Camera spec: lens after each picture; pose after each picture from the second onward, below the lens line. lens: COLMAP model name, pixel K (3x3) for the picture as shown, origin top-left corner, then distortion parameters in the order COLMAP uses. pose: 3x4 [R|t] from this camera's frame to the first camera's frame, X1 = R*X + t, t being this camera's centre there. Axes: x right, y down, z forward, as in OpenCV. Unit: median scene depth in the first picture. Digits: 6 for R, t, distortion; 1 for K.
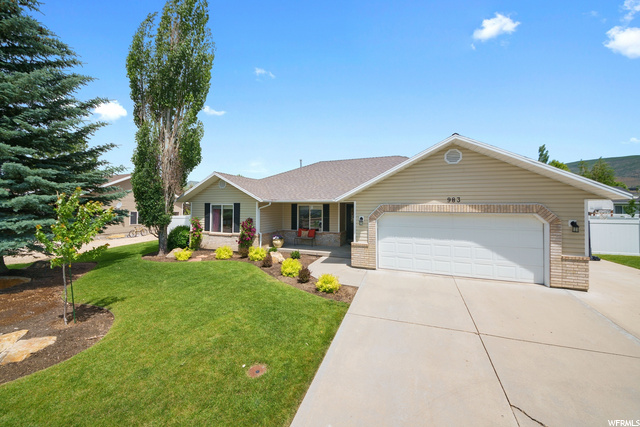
lens RADIAL K [[234.9, 0, 319.6], [0, 234.9, 207.6], [0, 0, 1]] dist [0.005410, -0.000444]
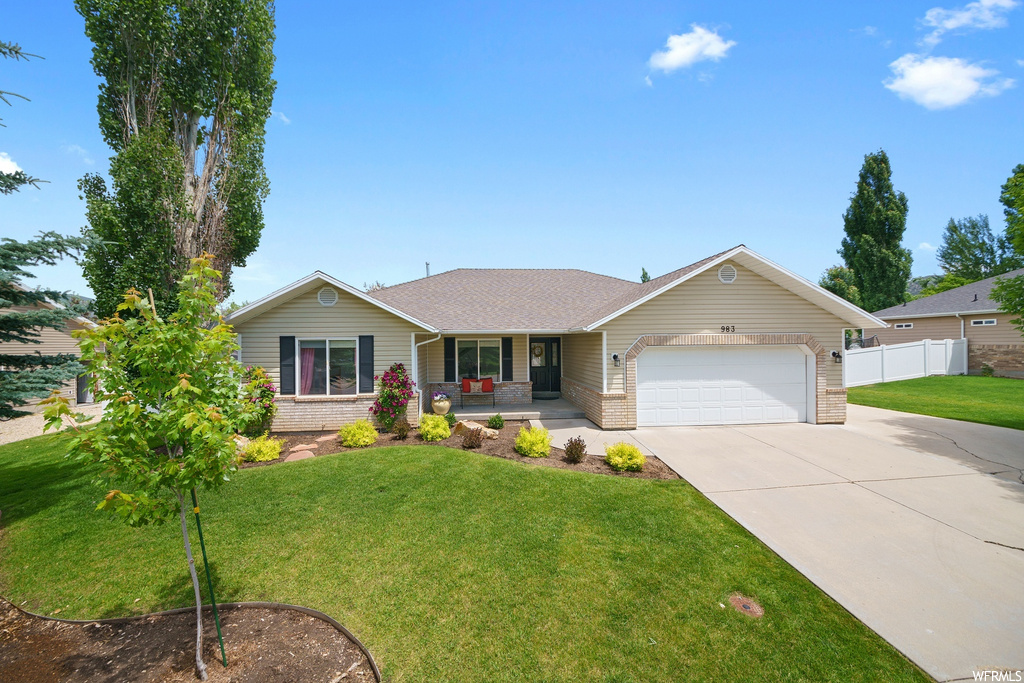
lens RADIAL K [[360.0, 0, 511.6], [0, 360.0, 348.0], [0, 0, 1]] dist [-0.001340, -0.000579]
pose [[0.901745, -0.018234, 0.431883, -0.445584], [0.015665, 0.999832, 0.009504, 0.006044], [-0.431984, -0.001804, 0.901879, 0.162148]]
